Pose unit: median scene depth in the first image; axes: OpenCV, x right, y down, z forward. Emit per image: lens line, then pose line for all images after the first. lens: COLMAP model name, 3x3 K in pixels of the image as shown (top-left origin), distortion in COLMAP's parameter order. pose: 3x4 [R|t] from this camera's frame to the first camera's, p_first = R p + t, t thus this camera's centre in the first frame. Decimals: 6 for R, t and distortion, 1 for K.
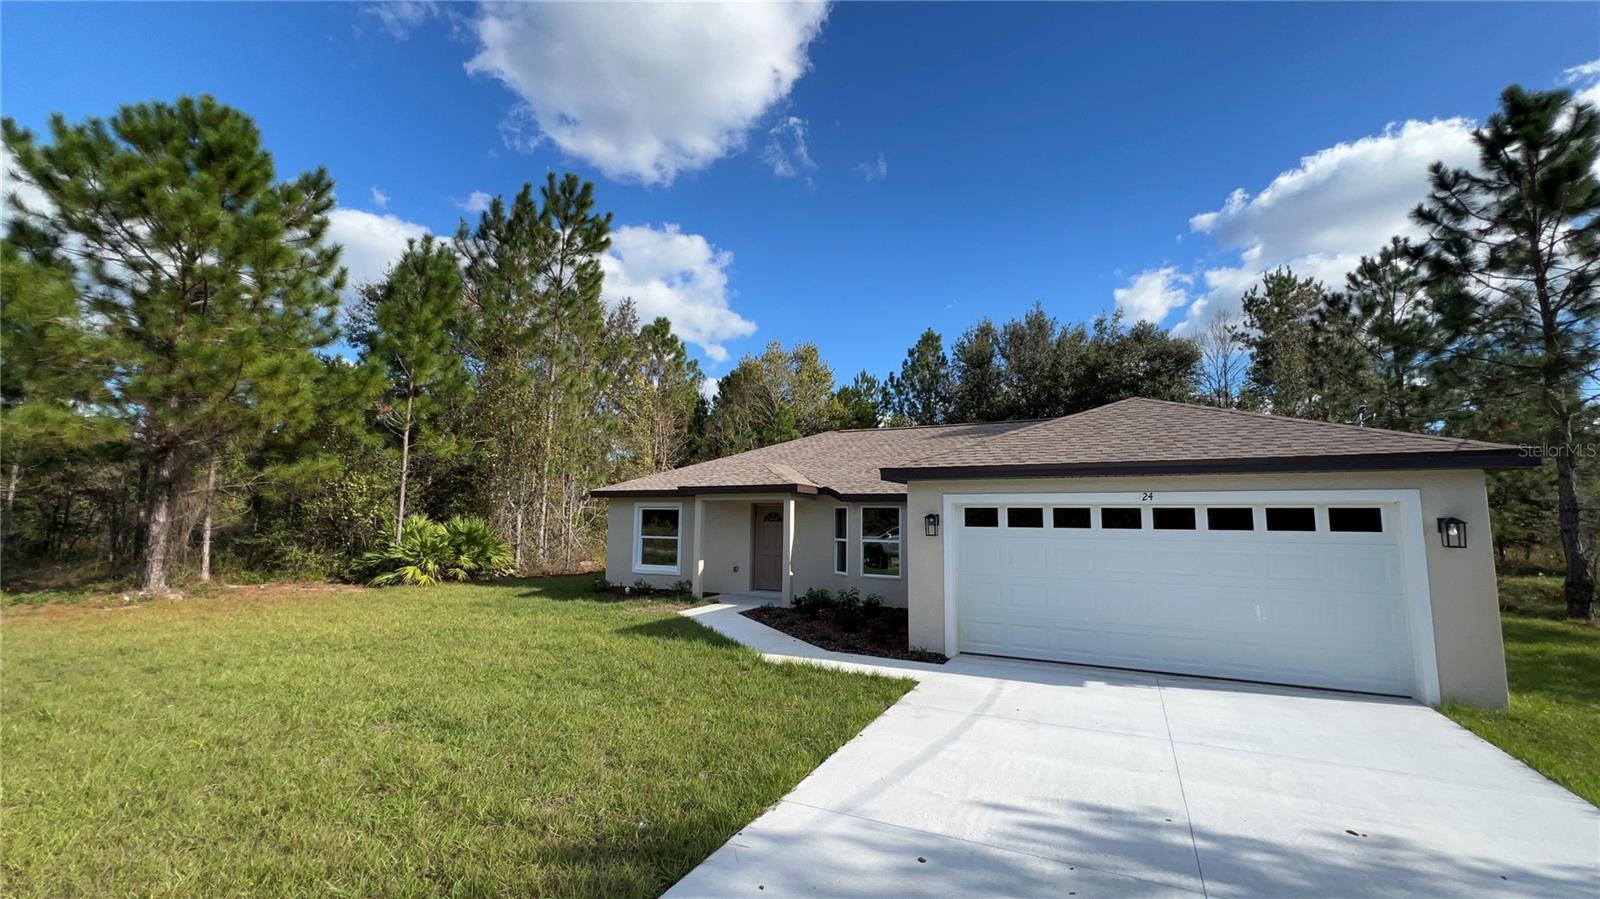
lens RADIAL K [[640.8, 0, 797.3], [0, 640.8, 452.3], [0, 0, 1]] dist [-0.001577, 0.000356]
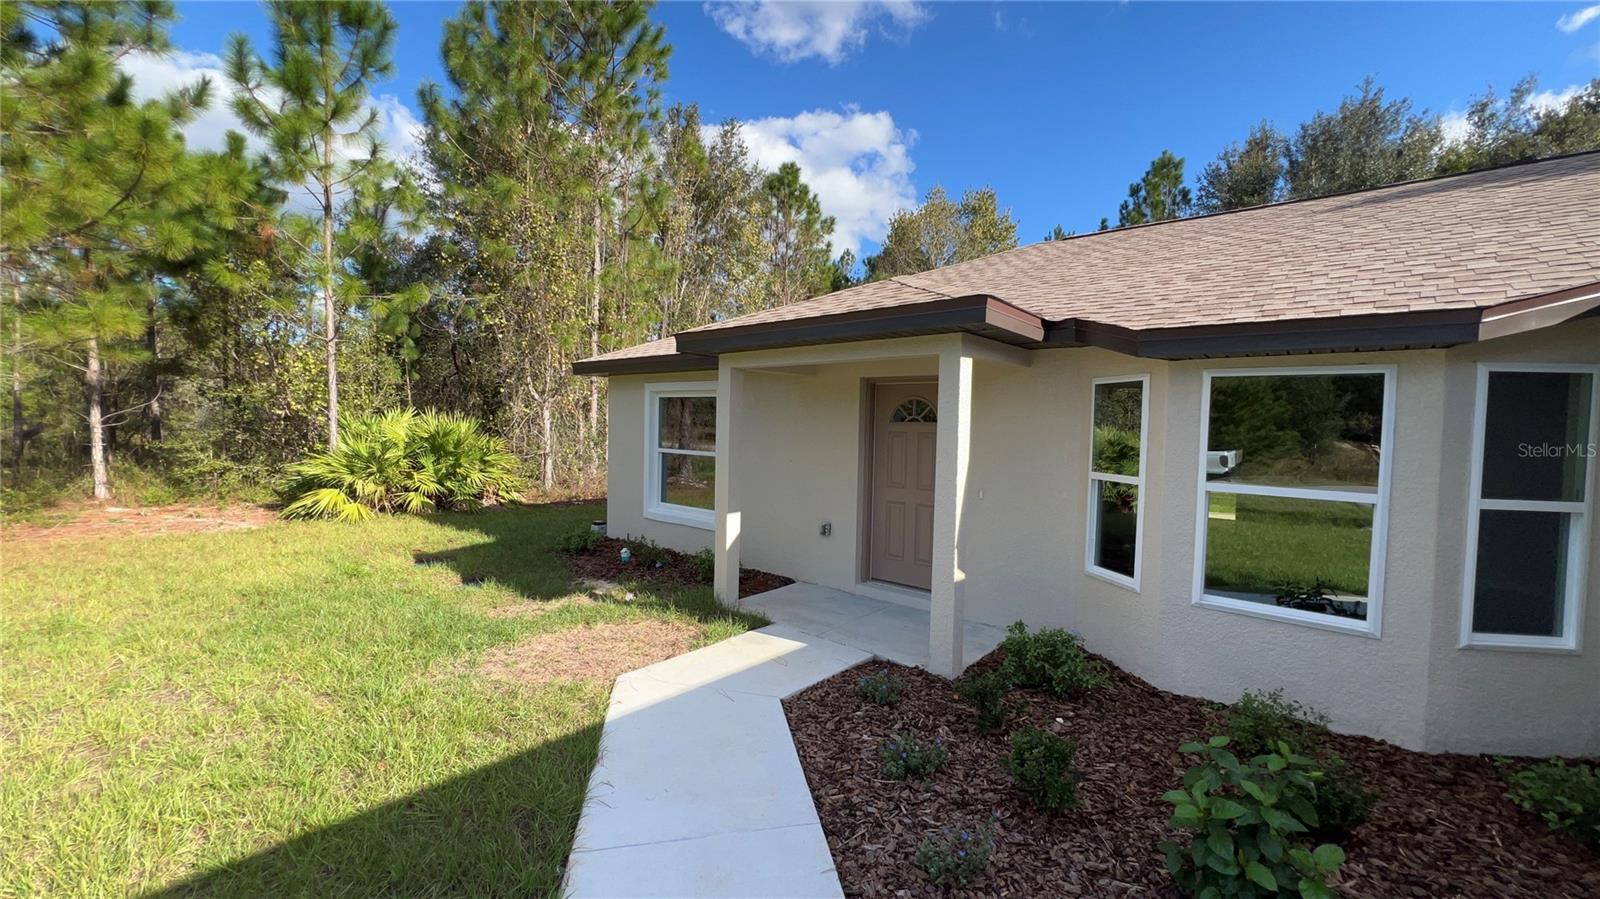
lens RADIAL K [[640.8, 0, 797.9], [0, 640.8, 448.1], [0, 0, 1]] dist [-0.001577, 0.000356]
pose [[0.969253, 0.019795, -0.245269, -0.006373], [0.015447, 0.989898, 0.140936, 0.050514], [0.245581, -0.140392, 0.959156, 0.452986]]
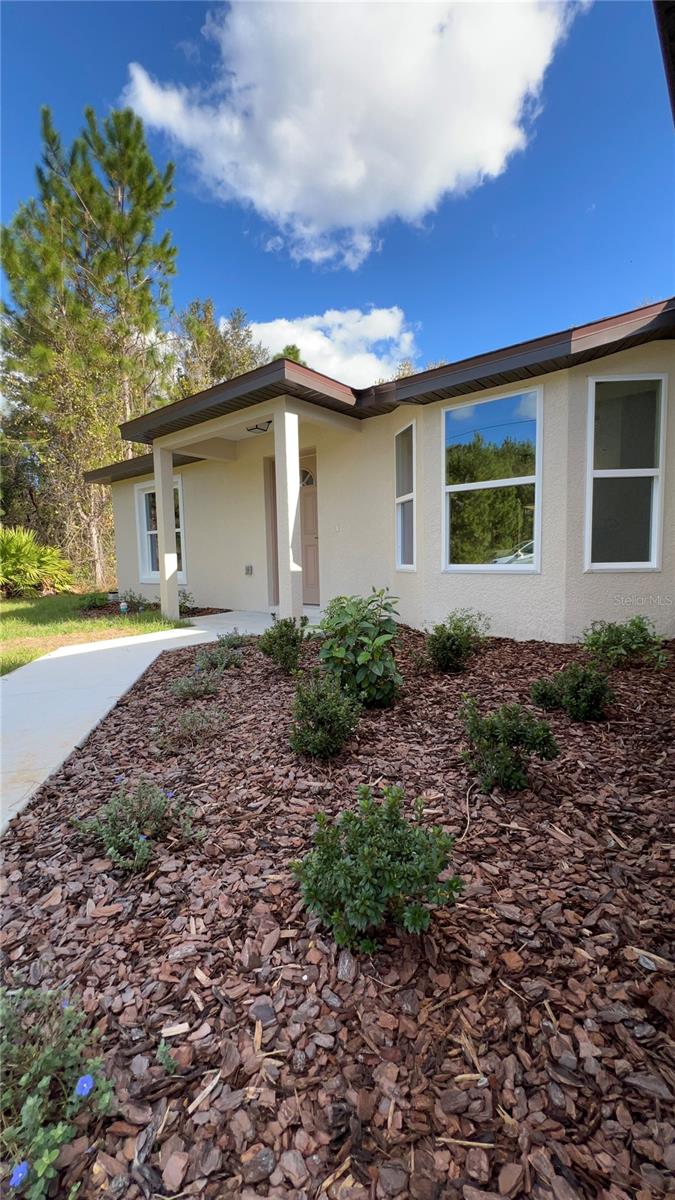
lens RADIAL K [[482.9, 0, 339.6], [0, 482.9, 597.9], [0, 0, 1]] dist [-0.002866, 0.000776]
pose [[0.973768, -0.014273, -0.227096, 0.072126], [0.057899, 0.980723, 0.186630, 0.098296], [0.220054, -0.194883, 0.955823, 0.444911]]
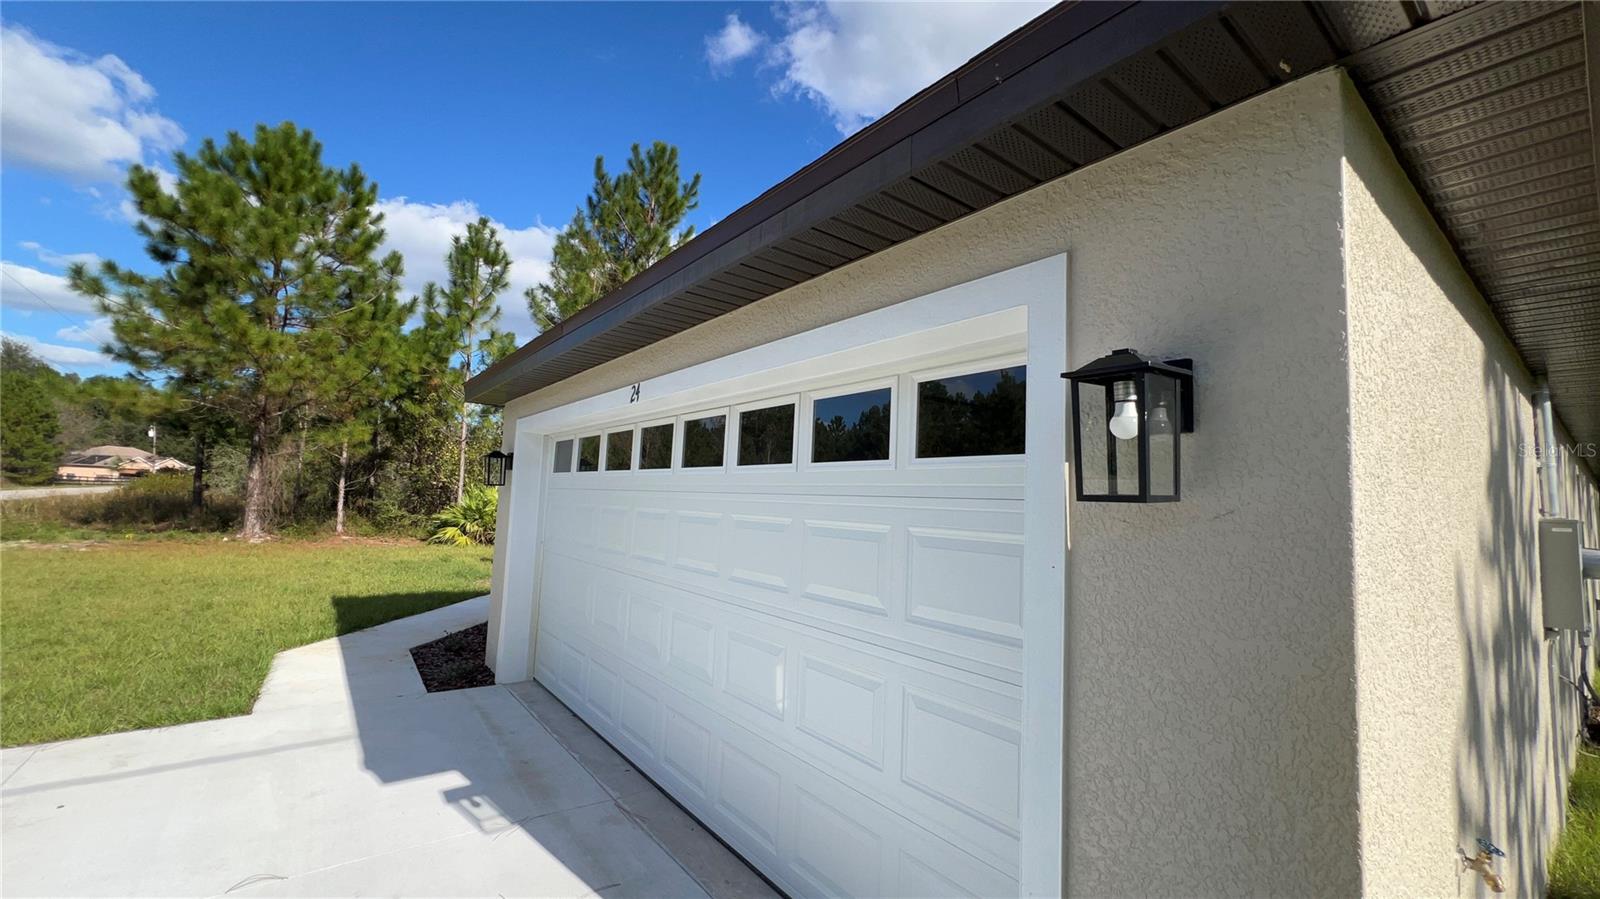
lens RADIAL K [[640.8, 0, 792.6], [0, 640.8, 444.8], [0, 0, 1]] dist [-0.001577, 0.000356]
pose [[0.897250, -0.015785, -0.441241, 0.331213], [0.018240, 0.999833, 0.001321, 0.043616], [0.441147, -0.009233, 0.897388, 0.256919]]
